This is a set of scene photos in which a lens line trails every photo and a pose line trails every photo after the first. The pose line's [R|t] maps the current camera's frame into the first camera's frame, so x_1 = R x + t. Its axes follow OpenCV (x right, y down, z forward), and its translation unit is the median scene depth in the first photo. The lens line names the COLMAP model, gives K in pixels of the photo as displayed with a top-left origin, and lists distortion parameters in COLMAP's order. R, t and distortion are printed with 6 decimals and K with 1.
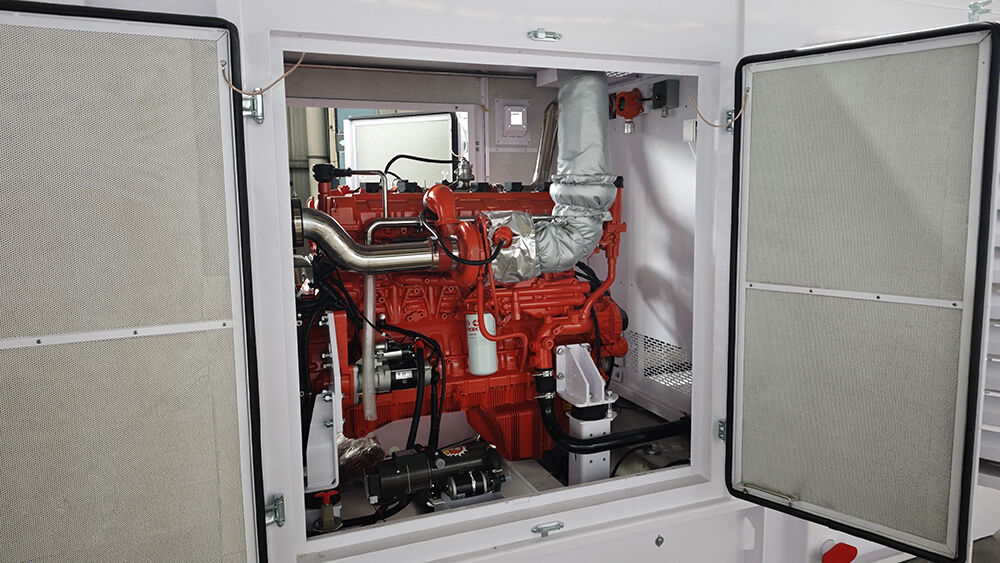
lens RADIAL K [[679.9, 0, 498.9], [0, 679.9, 275.5], [0, 0, 1]] dist [0.083946, -0.149072]
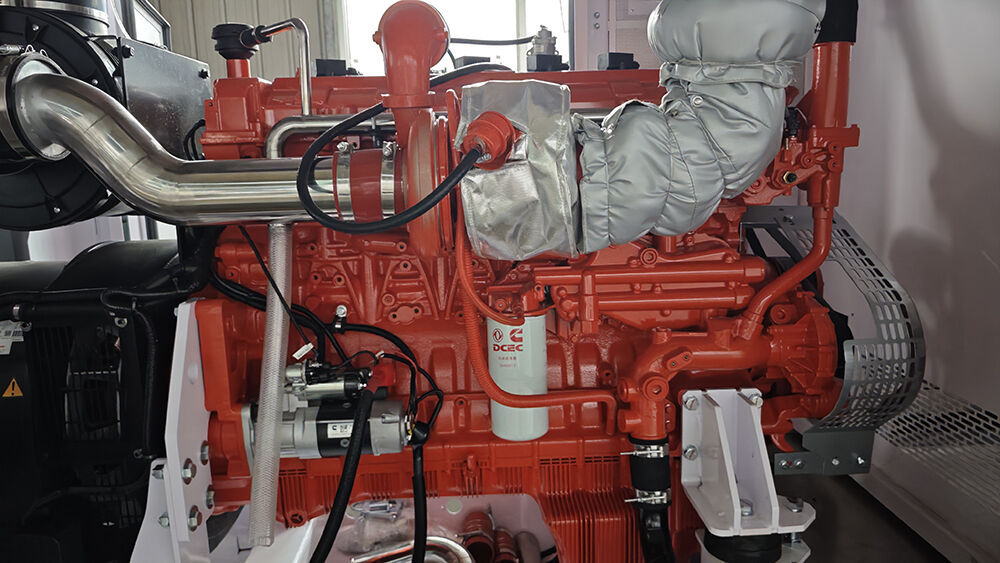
lens RADIAL K [[679.3, 0, 500.0], [0, 679.3, 281.5], [0, 0, 1]] dist [0.001918, -0.042235]
pose [[0.939916, 0.044052, -0.338552, 0.124869], [-0.025486, 0.997927, 0.059095, 0.002562], [0.340453, -0.046916, 0.939090, 0.527529]]
